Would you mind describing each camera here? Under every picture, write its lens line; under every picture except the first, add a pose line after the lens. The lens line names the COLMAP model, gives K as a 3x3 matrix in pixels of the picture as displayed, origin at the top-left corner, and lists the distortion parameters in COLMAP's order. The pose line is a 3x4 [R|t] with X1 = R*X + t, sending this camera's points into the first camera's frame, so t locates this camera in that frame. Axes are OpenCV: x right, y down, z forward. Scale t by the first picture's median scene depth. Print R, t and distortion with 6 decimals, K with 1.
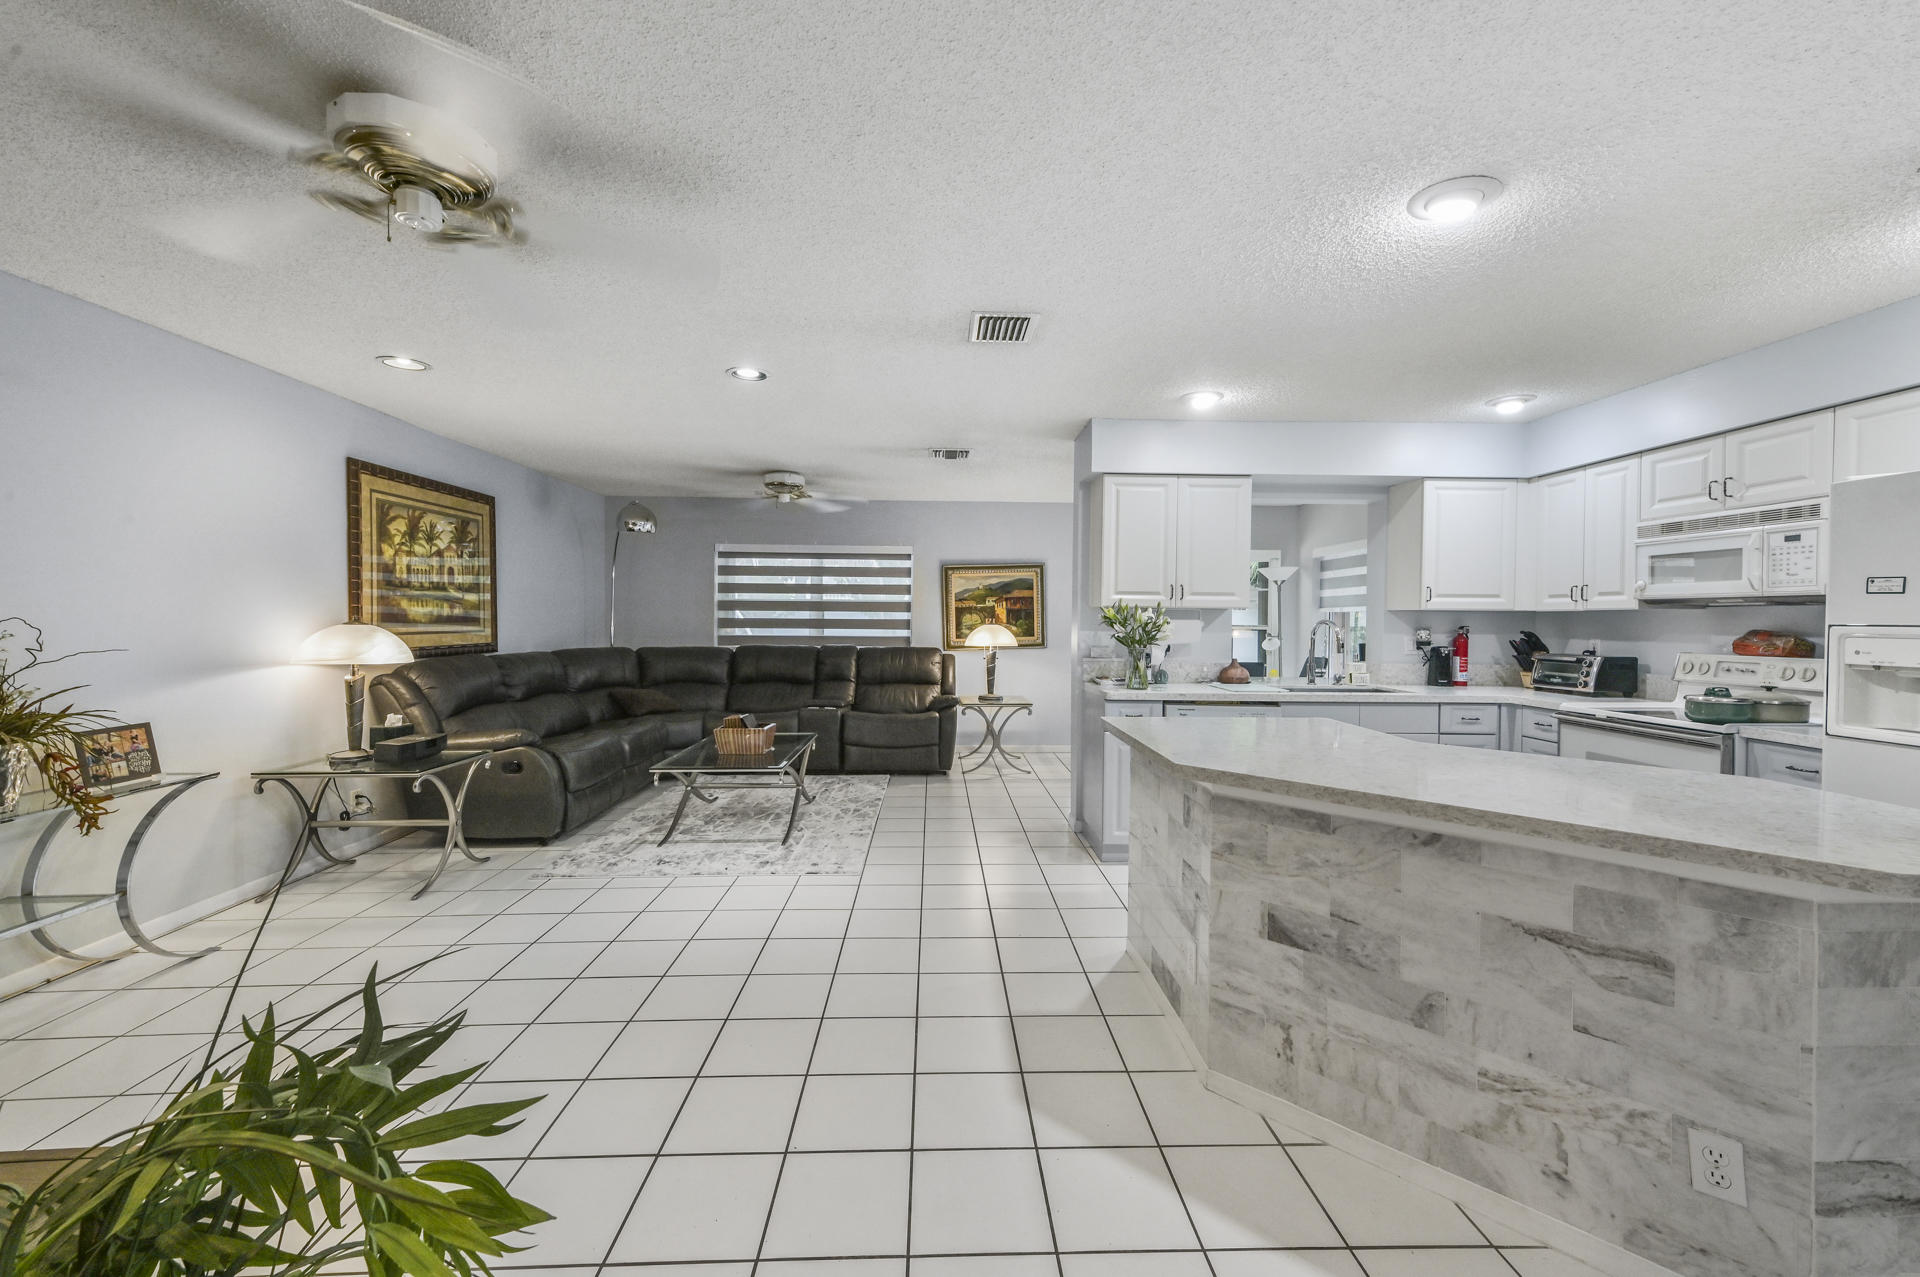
lens RADIAL K [[751.3, 0, 965.8], [0, 751.3, 615.8], [0, 0, 1]] dist [0.013522, -0.000859]
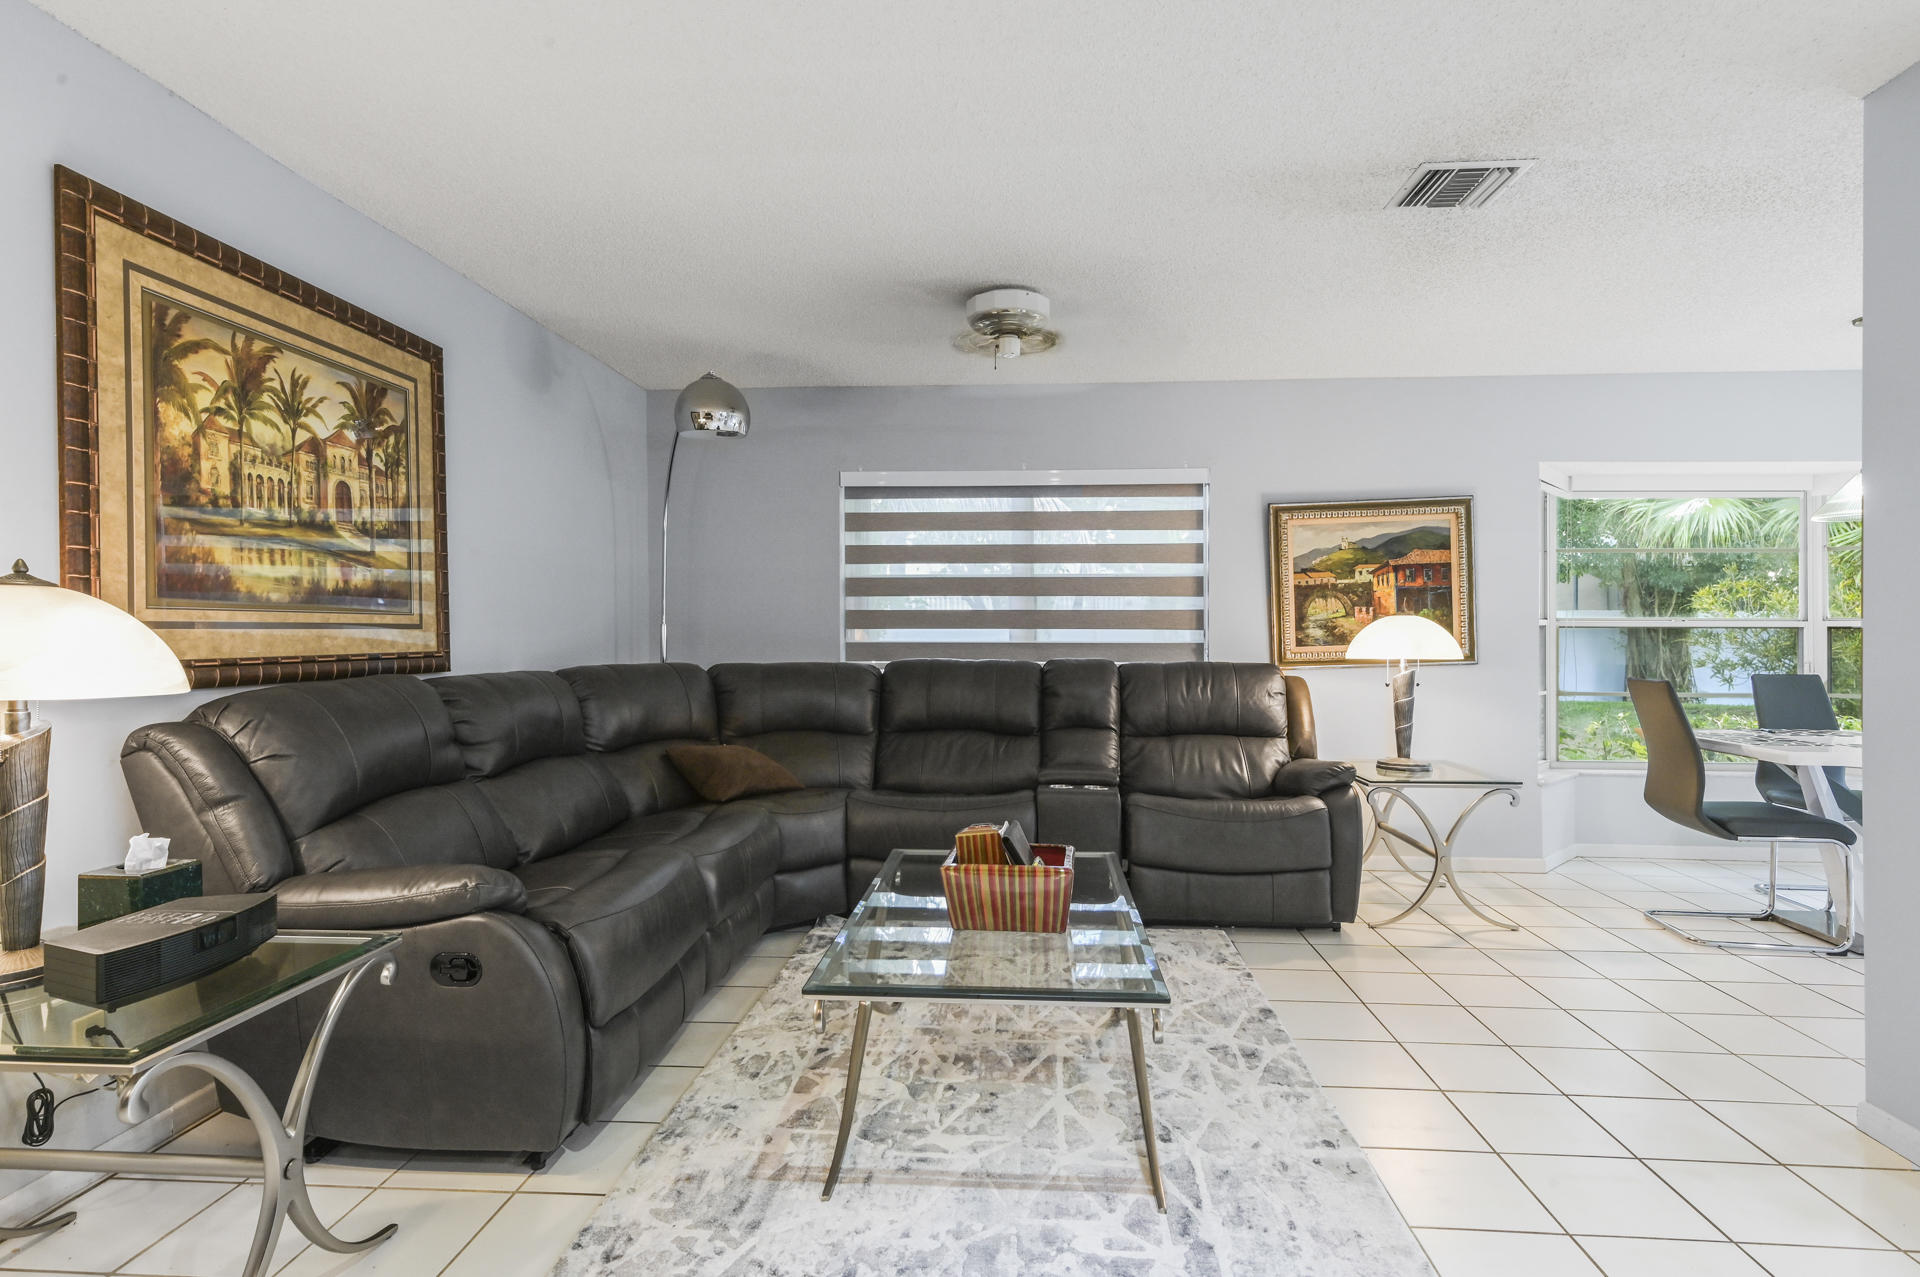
lens RADIAL K [[989.0, 0, 956.7], [0, 989.0, 628.5], [0, 0, 1]] dist [0.002023, -0.000986]
pose [[0.992416, -0.006124, -0.122768, -0.268523], [0.006141, 0.999981, -0.000245, 0.028344], [0.122767, -0.000511, 0.992435, 0.501613]]
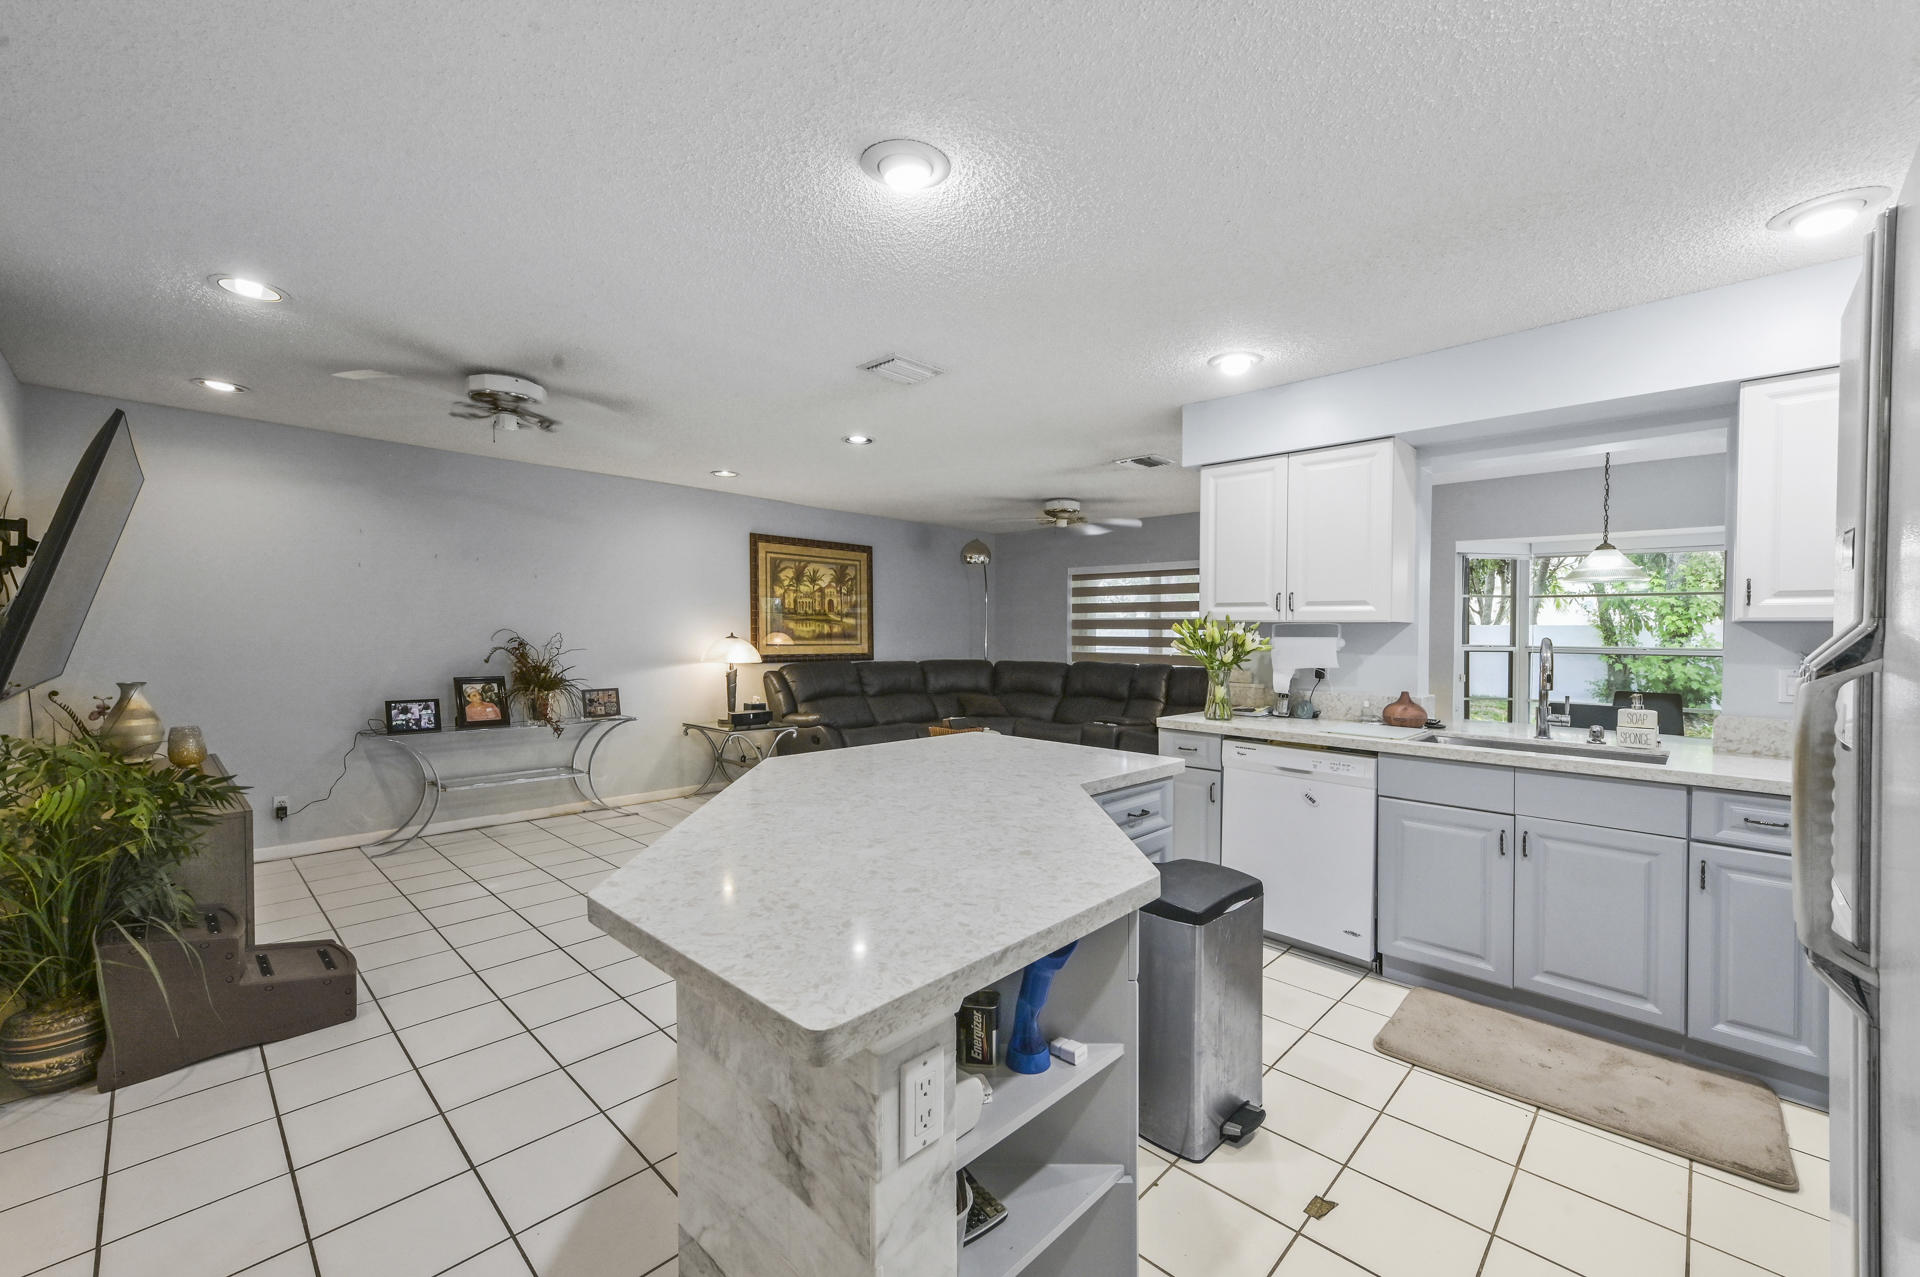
lens RADIAL K [[751.3, 0, 951.3], [0, 751.3, 634.2], [0, 0, 1]] dist [0.013522, -0.000859]
pose [[0.695374, 0.000217, -0.718648, 0.553759], [-0.002115, 0.999996, -0.001744, 0.004308], [0.718645, 0.002732, 0.695372, 0.187739]]
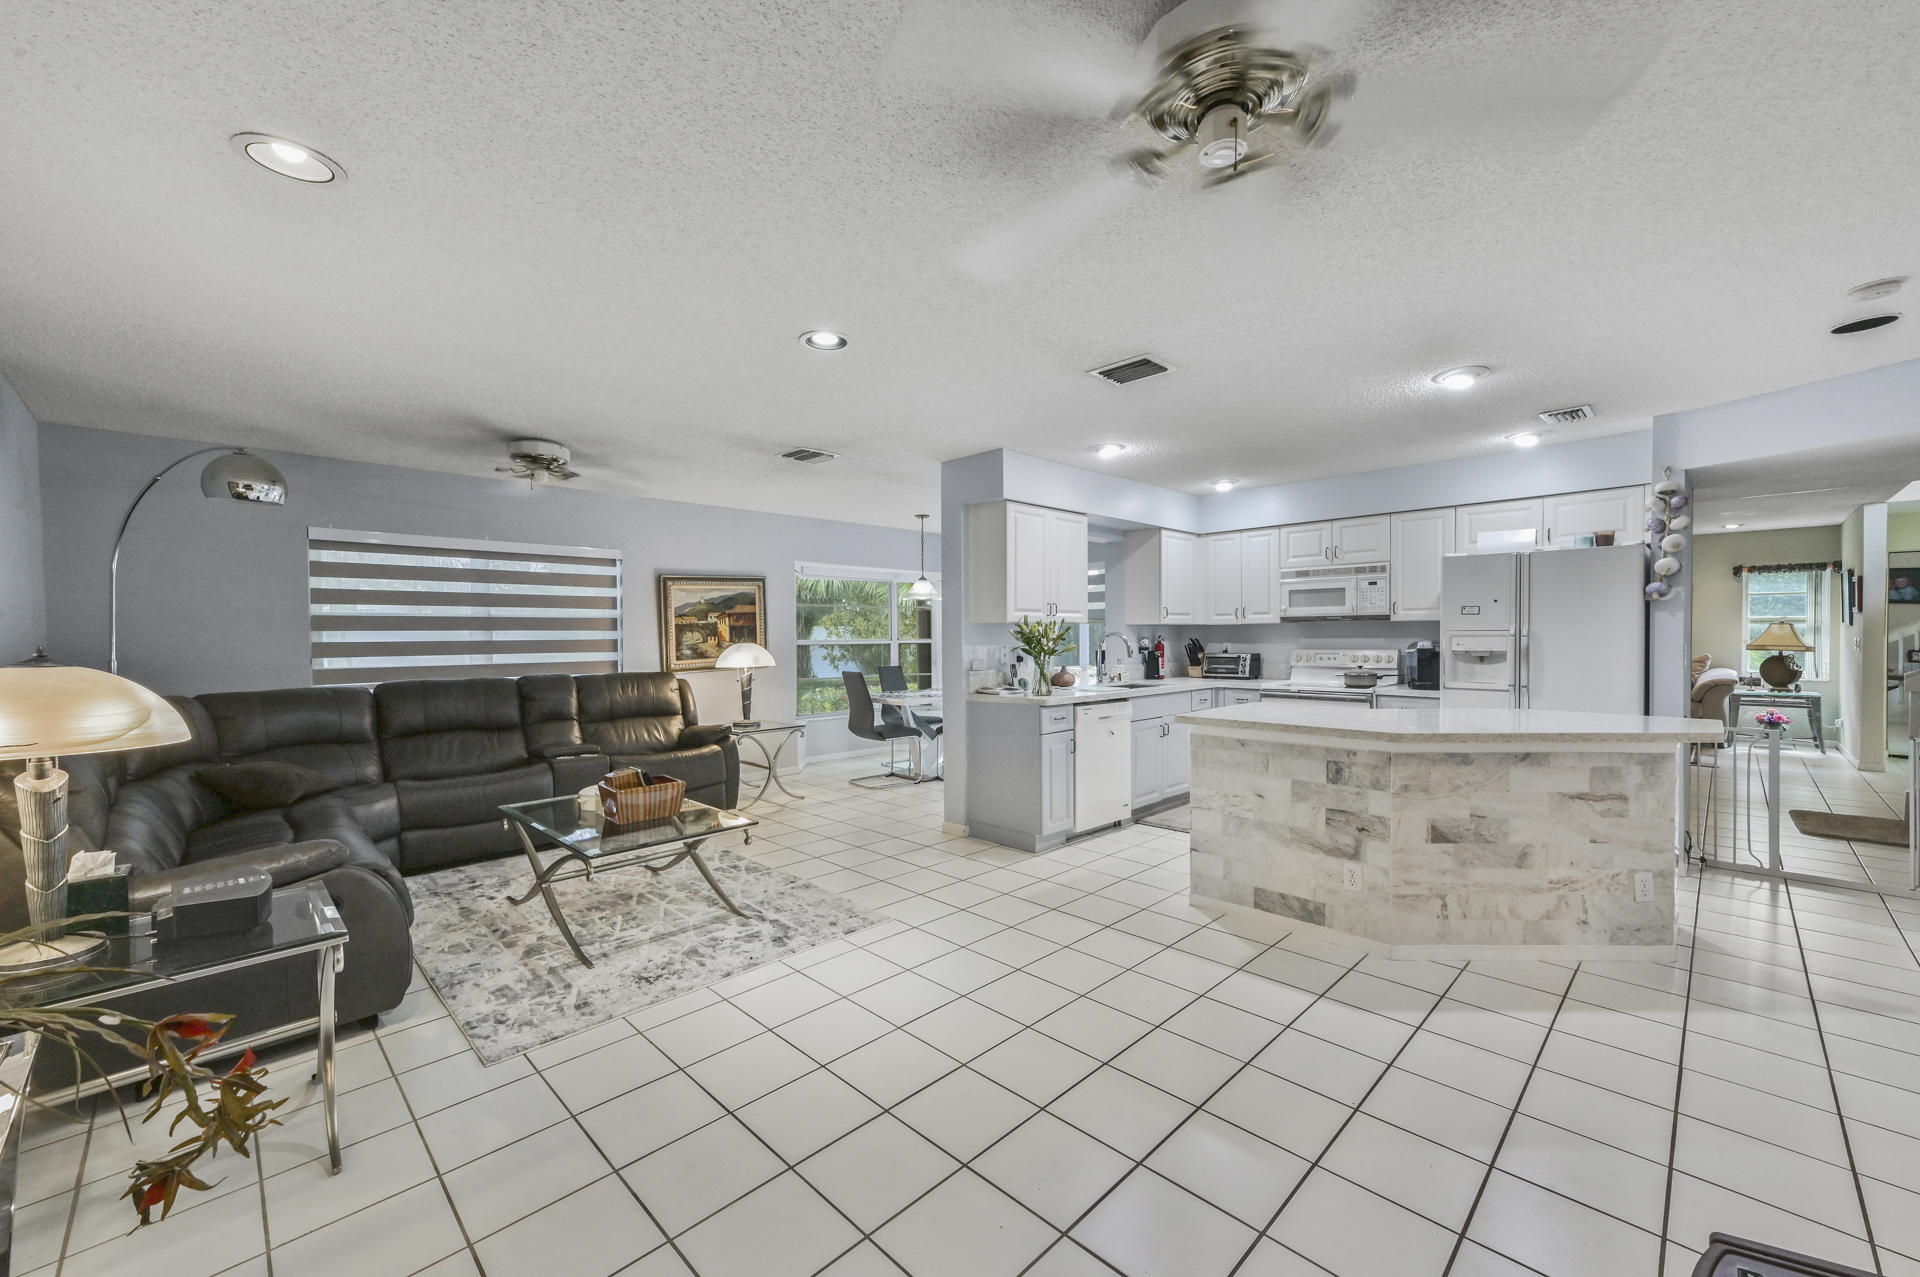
lens RADIAL K [[751.3, 0, 963.6], [0, 751.3, 638.8], [0, 0, 1]] dist [0.013522, -0.000859]
pose [[0.738549, -0.017610, 0.673969, -0.587096], [0.011694, 0.999843, 0.013309, -0.003751], [-0.674098, -0.001948, 0.738639, 0.235445]]
